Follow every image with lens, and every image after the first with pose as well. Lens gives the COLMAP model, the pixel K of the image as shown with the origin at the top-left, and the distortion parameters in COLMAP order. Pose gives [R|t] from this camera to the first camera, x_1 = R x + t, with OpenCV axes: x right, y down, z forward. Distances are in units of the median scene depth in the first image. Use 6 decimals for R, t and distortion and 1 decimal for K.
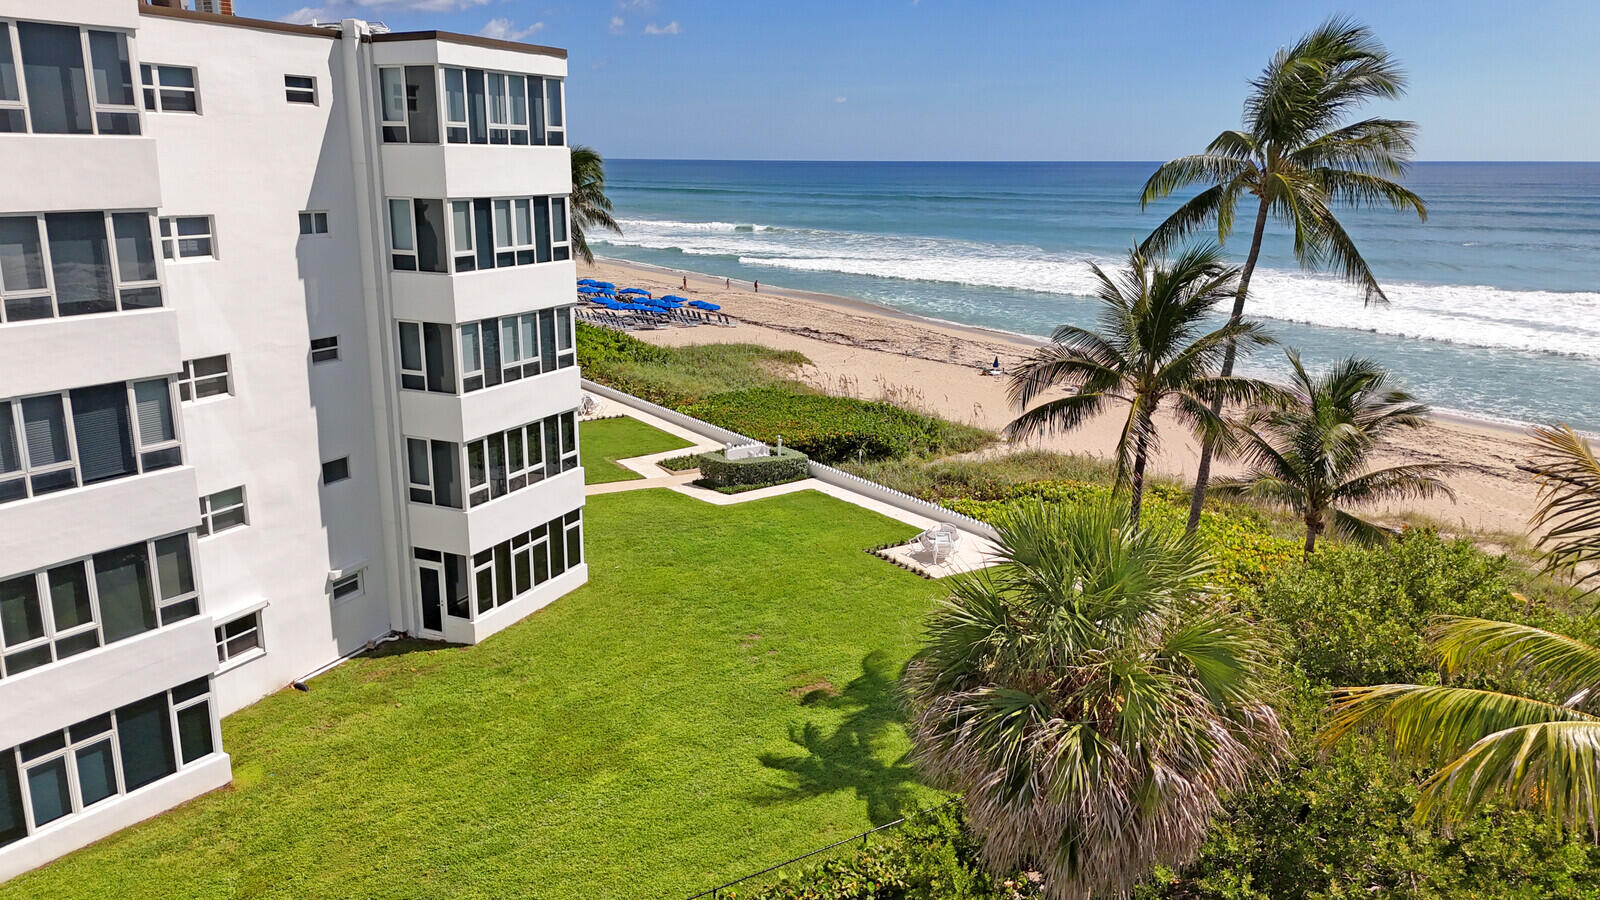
lens RADIAL K [[1205.7, 0, 798.9], [0, 1205.7, 455.2], [0, 0, 1]] dist [0.333557, 0.000431]
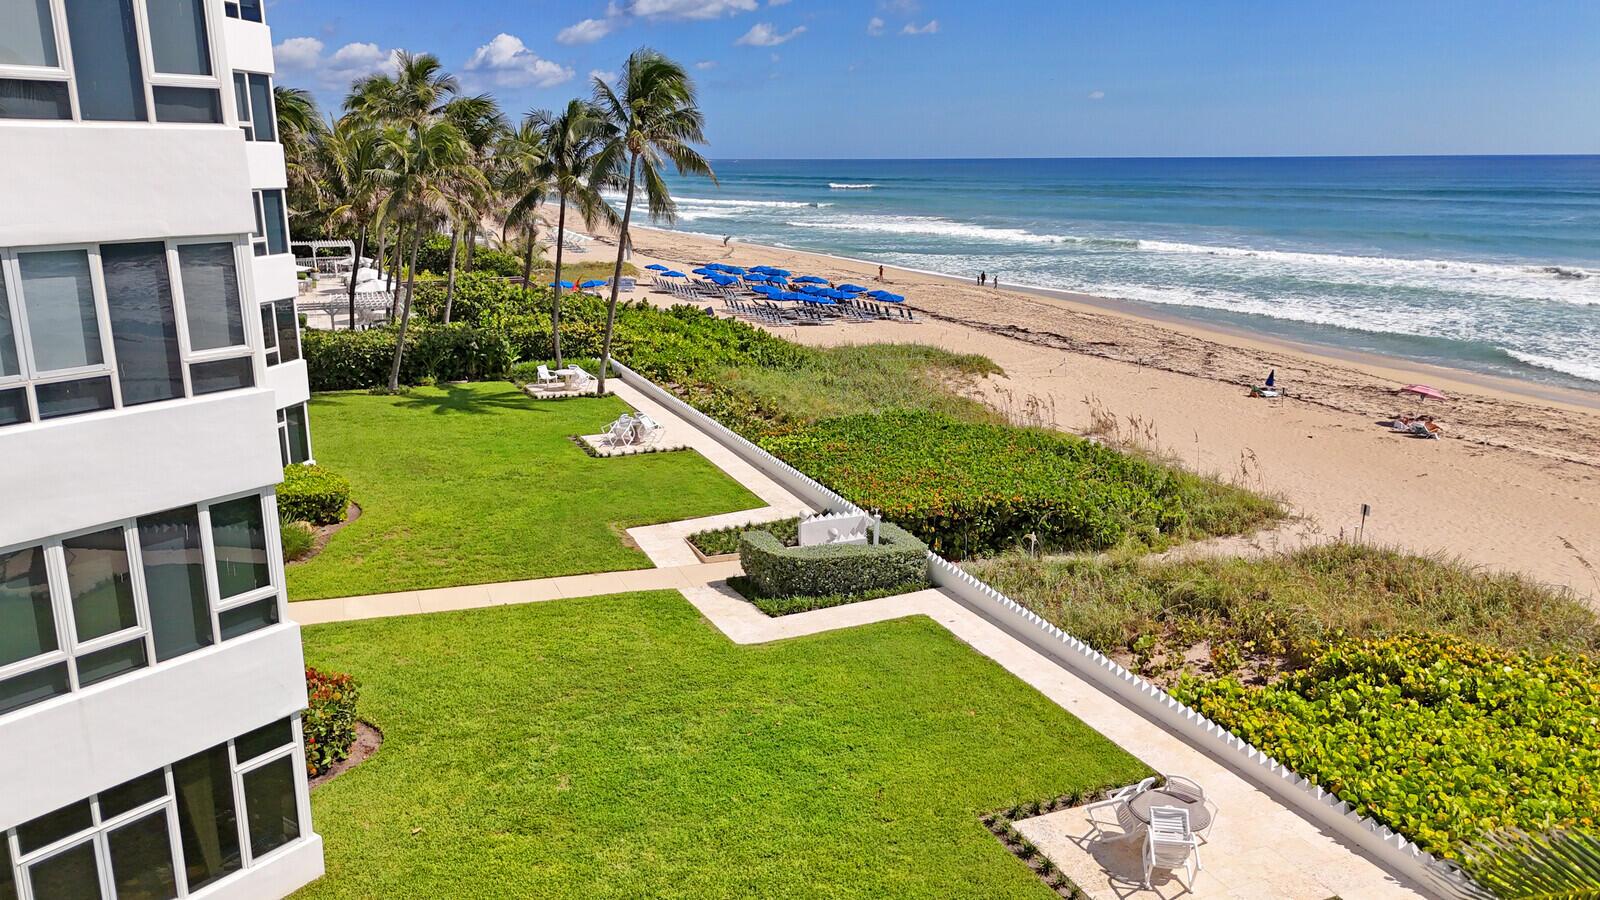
lens RADIAL K [[1229.9, 0, 800.0], [0, 1229.9, 450.0], [0, 0, 1]] dist [0.074320, -0.000173]
pose [[0.981672, 0.038231, -0.186706, 0.048894], [-0.039292, 0.999226, -0.001983, -0.036824], [0.186486, 0.009283, 0.982414, 0.393505]]
